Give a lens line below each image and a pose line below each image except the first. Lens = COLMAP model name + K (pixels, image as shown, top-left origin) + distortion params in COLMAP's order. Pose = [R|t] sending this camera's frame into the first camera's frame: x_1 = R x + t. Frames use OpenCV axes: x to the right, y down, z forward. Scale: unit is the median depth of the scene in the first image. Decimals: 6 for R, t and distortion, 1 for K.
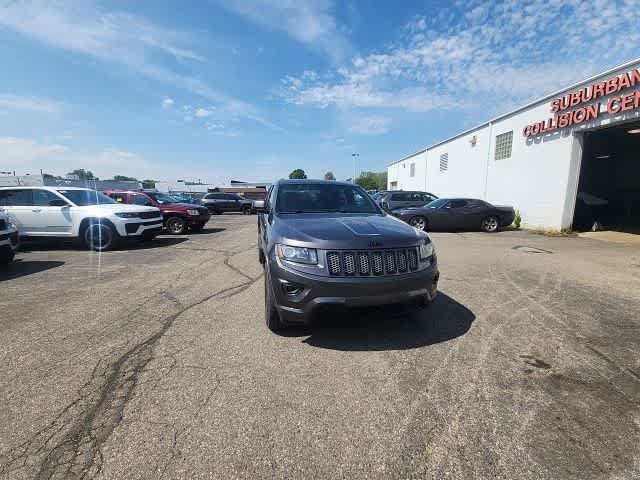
lens RADIAL K [[260.6, 0, 319.3], [0, 260.6, 239.1], [0, 0, 1]] dist [0.015590, -0.010369]
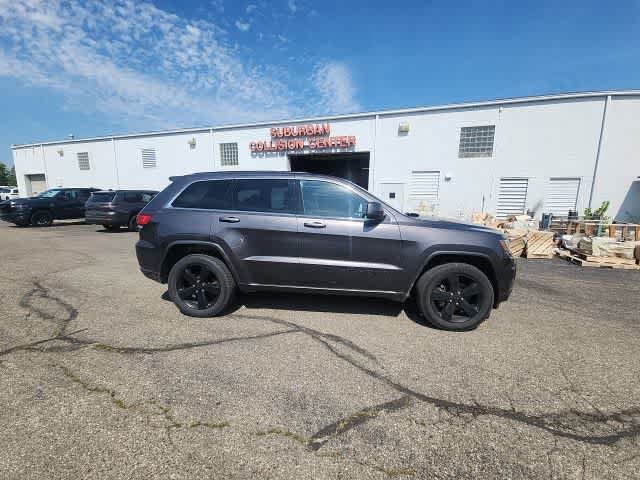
lens RADIAL K [[260.6, 0, 320.1], [0, 260.6, 244.4], [0, 0, 1]] dist [0.015590, -0.010369]
pose [[0.335194, -0.156405, 0.929076, -0.352471], [0.142307, 0.983215, 0.114177, -0.049527], [-0.931340, 0.093943, 0.351825, 0.319252]]
